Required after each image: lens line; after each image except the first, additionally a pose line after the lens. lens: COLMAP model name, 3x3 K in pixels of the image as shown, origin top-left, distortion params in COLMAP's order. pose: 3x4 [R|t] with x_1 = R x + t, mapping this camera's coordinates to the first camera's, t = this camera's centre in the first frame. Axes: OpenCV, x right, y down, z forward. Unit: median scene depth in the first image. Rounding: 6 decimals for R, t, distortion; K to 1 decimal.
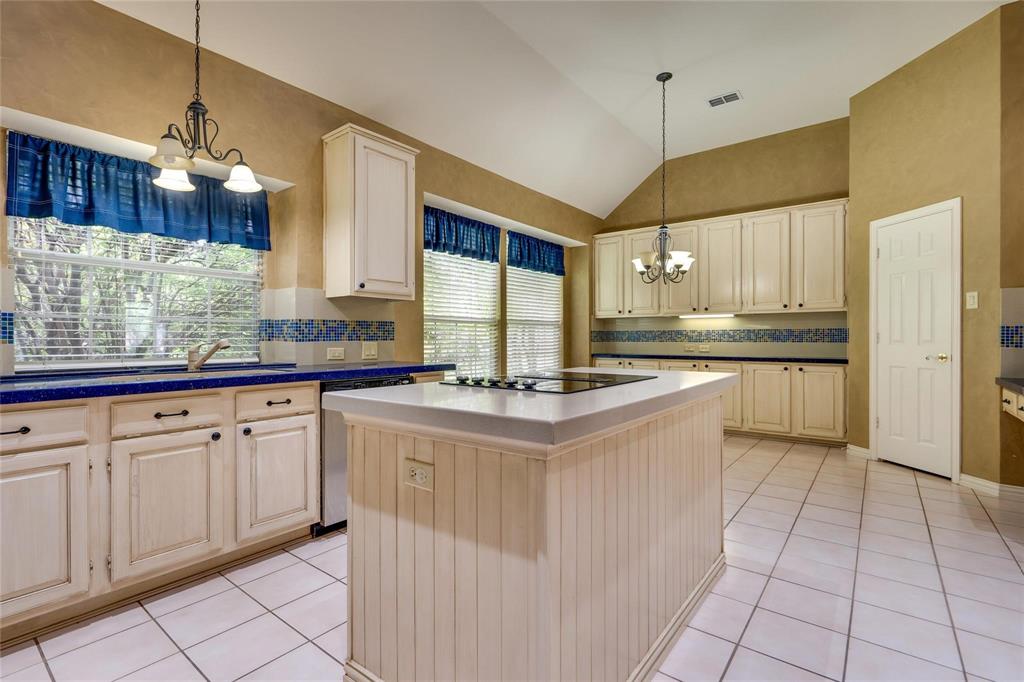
lens RADIAL K [[473.3, 0, 509.9], [0, 473.3, 336.9], [0, 0, 1]] dist [0.000301, 0.001017]
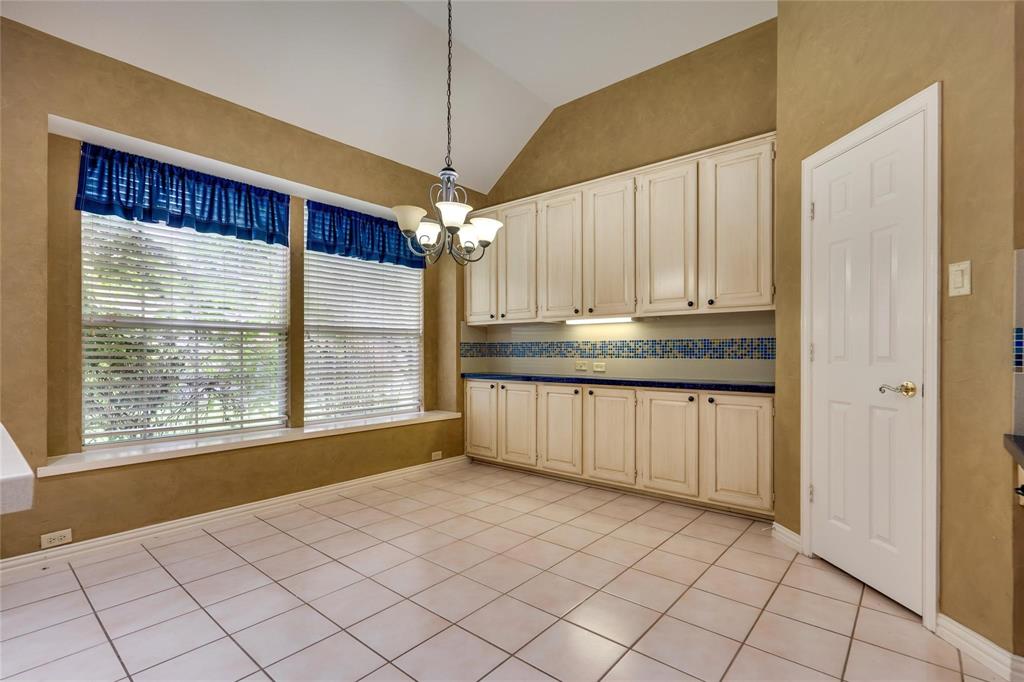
lens RADIAL K [[473.3, 0, 514.1], [0, 473.3, 350.9], [0, 0, 1]] dist [0.000301, 0.001017]
pose [[0.998895, 0.000782, -0.047001, 0.353926], [-0.000810, 1.000000, -0.000565, 0.000962], [0.047001, 0.000603, 0.998895, 0.317868]]
